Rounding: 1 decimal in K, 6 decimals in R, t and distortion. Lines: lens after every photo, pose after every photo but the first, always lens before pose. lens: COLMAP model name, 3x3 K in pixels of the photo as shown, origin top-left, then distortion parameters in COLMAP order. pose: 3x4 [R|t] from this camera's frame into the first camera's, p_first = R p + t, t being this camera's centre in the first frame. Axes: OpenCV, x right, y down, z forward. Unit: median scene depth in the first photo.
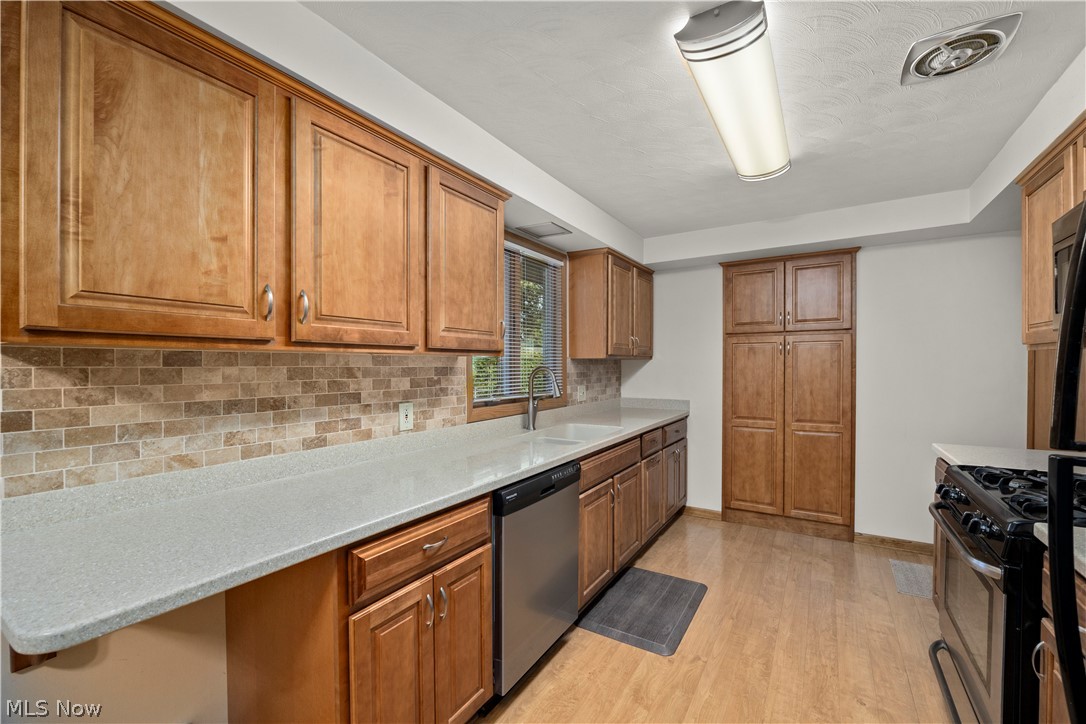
lens RADIAL K [[457.2, 0, 542.1], [0, 457.2, 373.1], [0, 0, 1]] dist [-0.008302, -0.000193]
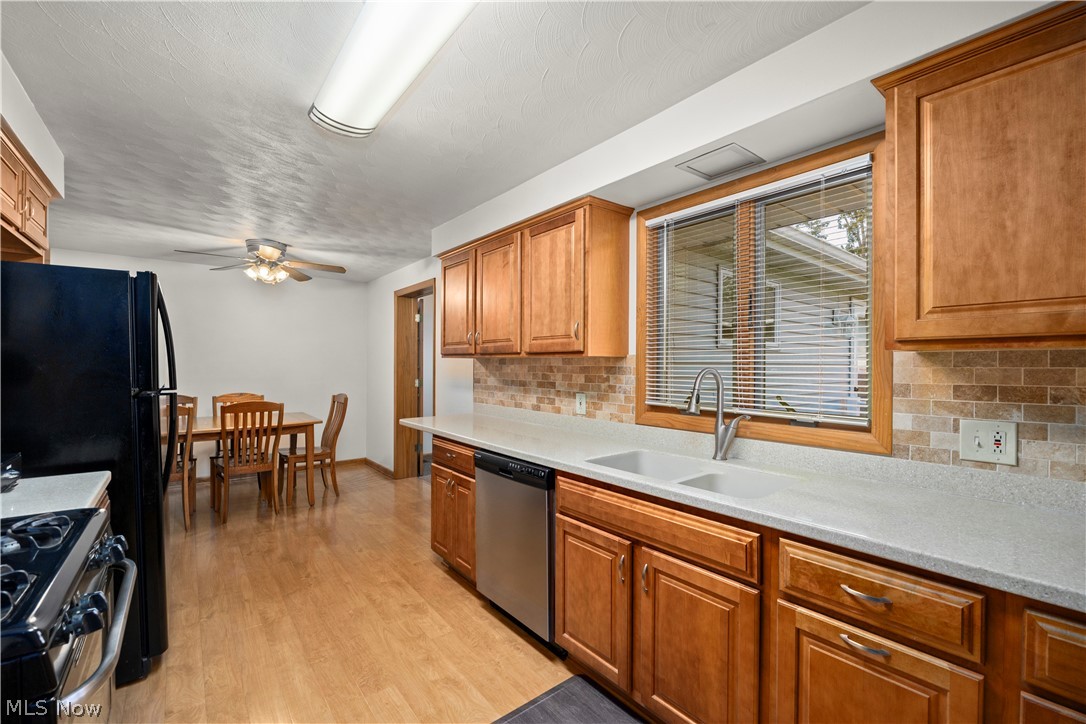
lens RADIAL K [[457.2, 0, 544.4], [0, 457.2, 369.7], [0, 0, 1]] dist [-0.008302, -0.000193]
pose [[-0.339570, 0.011596, -0.940509, 0.715803], [-0.019392, 0.999625, 0.019326, -0.019233], [0.940381, 0.024801, -0.339218, 0.991004]]
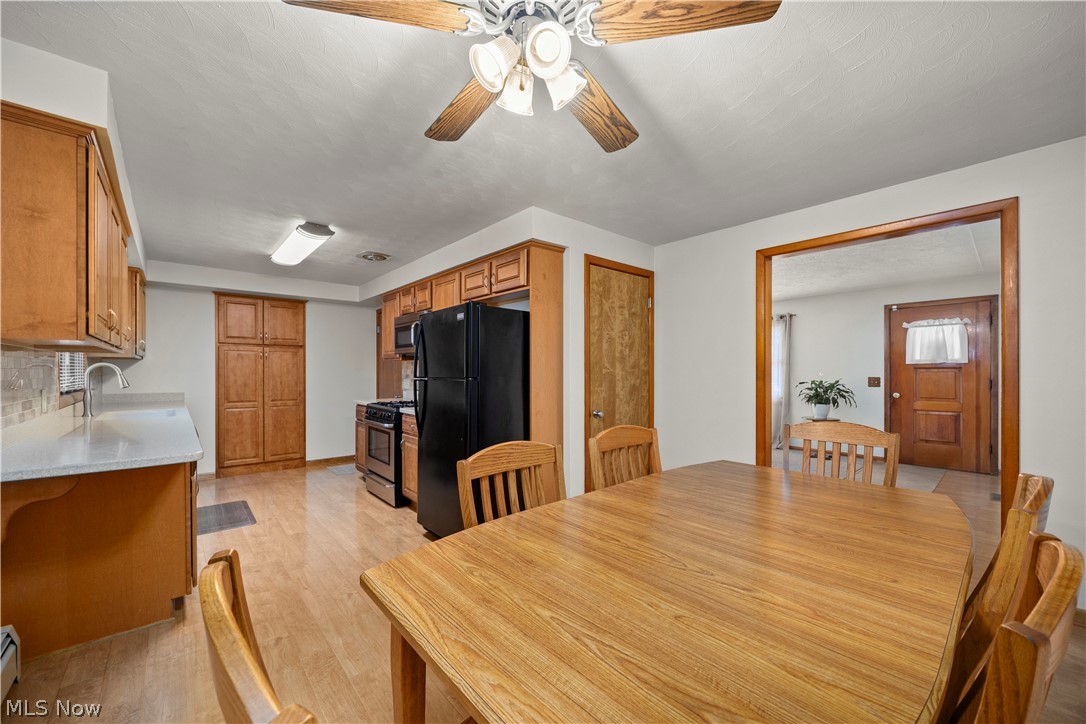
lens RADIAL K [[418.1, 0, 544.9], [0, 418.1, 374.9], [0, 0, 1]] dist [-0.006089, 0.000073]
pose [[0.288699, -0.002611, 0.957416, -0.715411], [0.011316, 0.999936, -0.000685, 0.032315], [-0.957353, 0.011032, 0.288710, -0.433362]]
